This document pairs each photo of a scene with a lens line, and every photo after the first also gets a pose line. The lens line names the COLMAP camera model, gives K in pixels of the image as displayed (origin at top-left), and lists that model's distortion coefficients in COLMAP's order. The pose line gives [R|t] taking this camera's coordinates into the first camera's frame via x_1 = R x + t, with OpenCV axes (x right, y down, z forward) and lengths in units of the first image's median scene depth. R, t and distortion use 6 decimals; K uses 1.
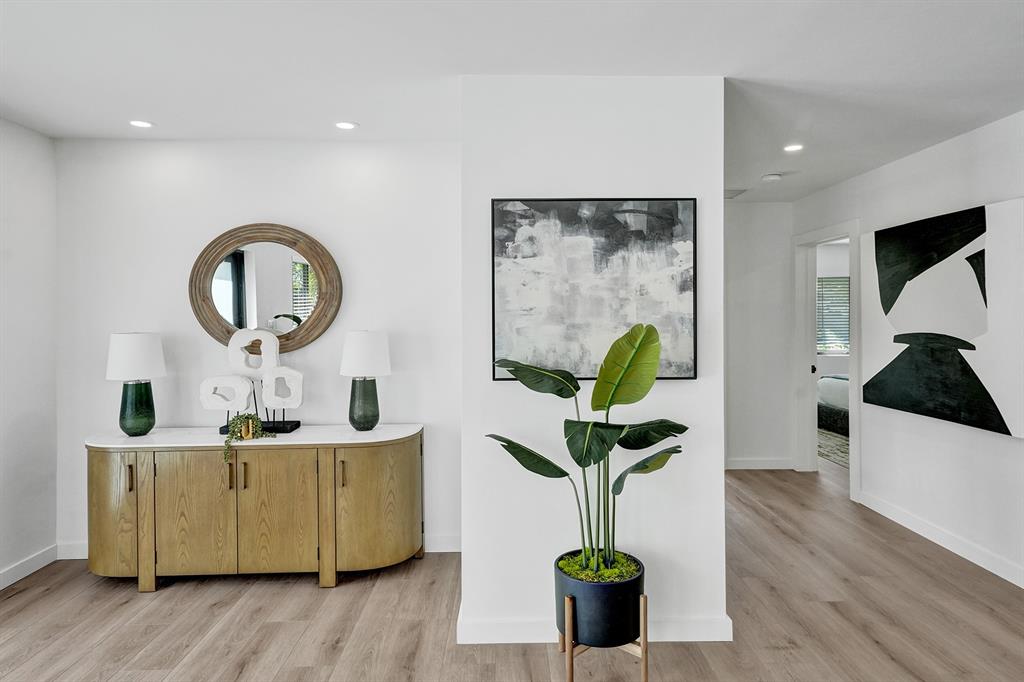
lens RADIAL K [[619.4, 0, 514.4], [0, 619.4, 322.1], [0, 0, 1]] dist [0.041503, 0.000083]
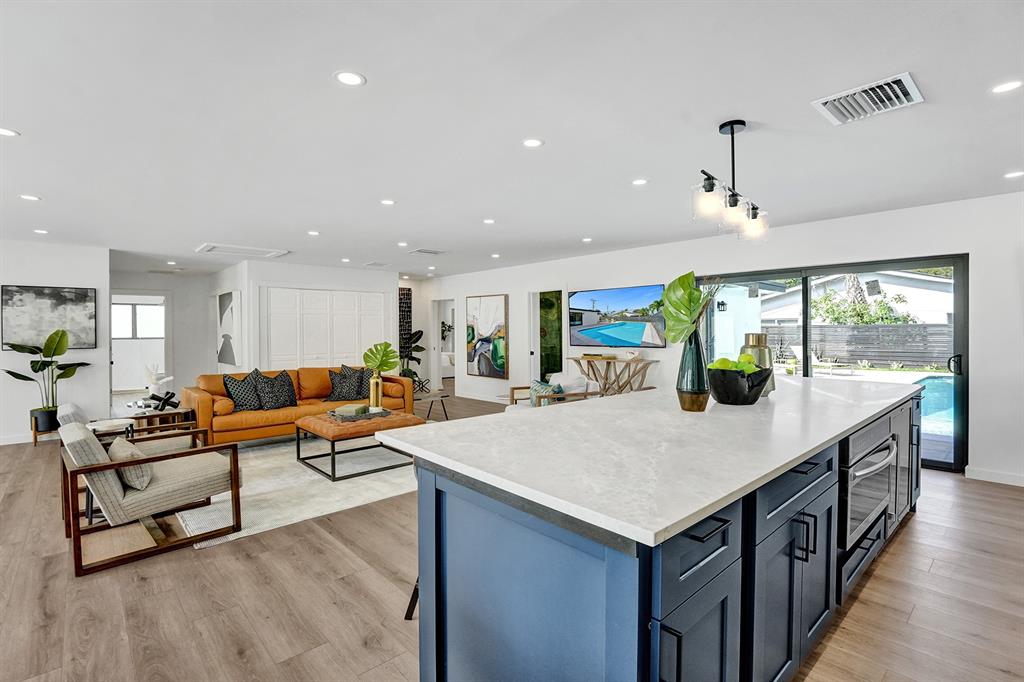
lens RADIAL K [[482.9, 0, 527.9], [0, 482.9, 333.7], [0, 0, 1]] dist [-0.027313, 0.000283]
pose [[0.750266, -0.003982, 0.661124, 0.350608], [0.004925, 0.999988, 0.000435, 0.029780], [-0.661118, 0.002930, 0.750276, -2.116393]]
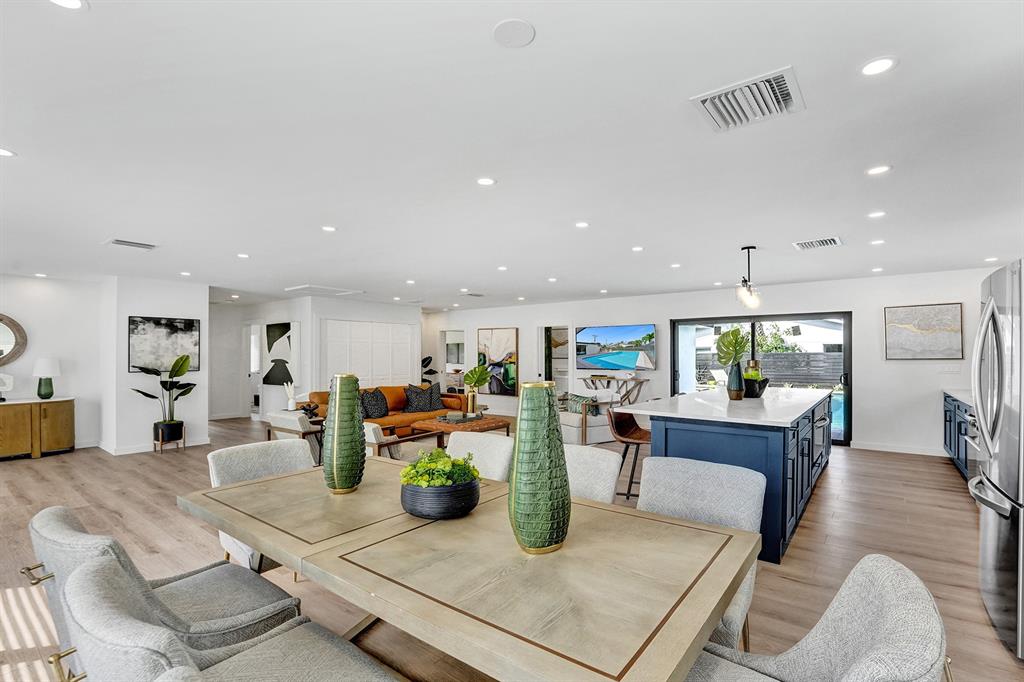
lens RADIAL K [[483.3, 0, 519.0], [0, 483.3, 357.7], [0, 0, 1]] dist [-0.024035, 0.000161]
pose [[0.628443, 0.001428, 0.777854, -0.683276], [0.001265, 0.999995, -0.002858, 0.026866], [-0.777855, 0.002780, 0.628438, -2.127135]]
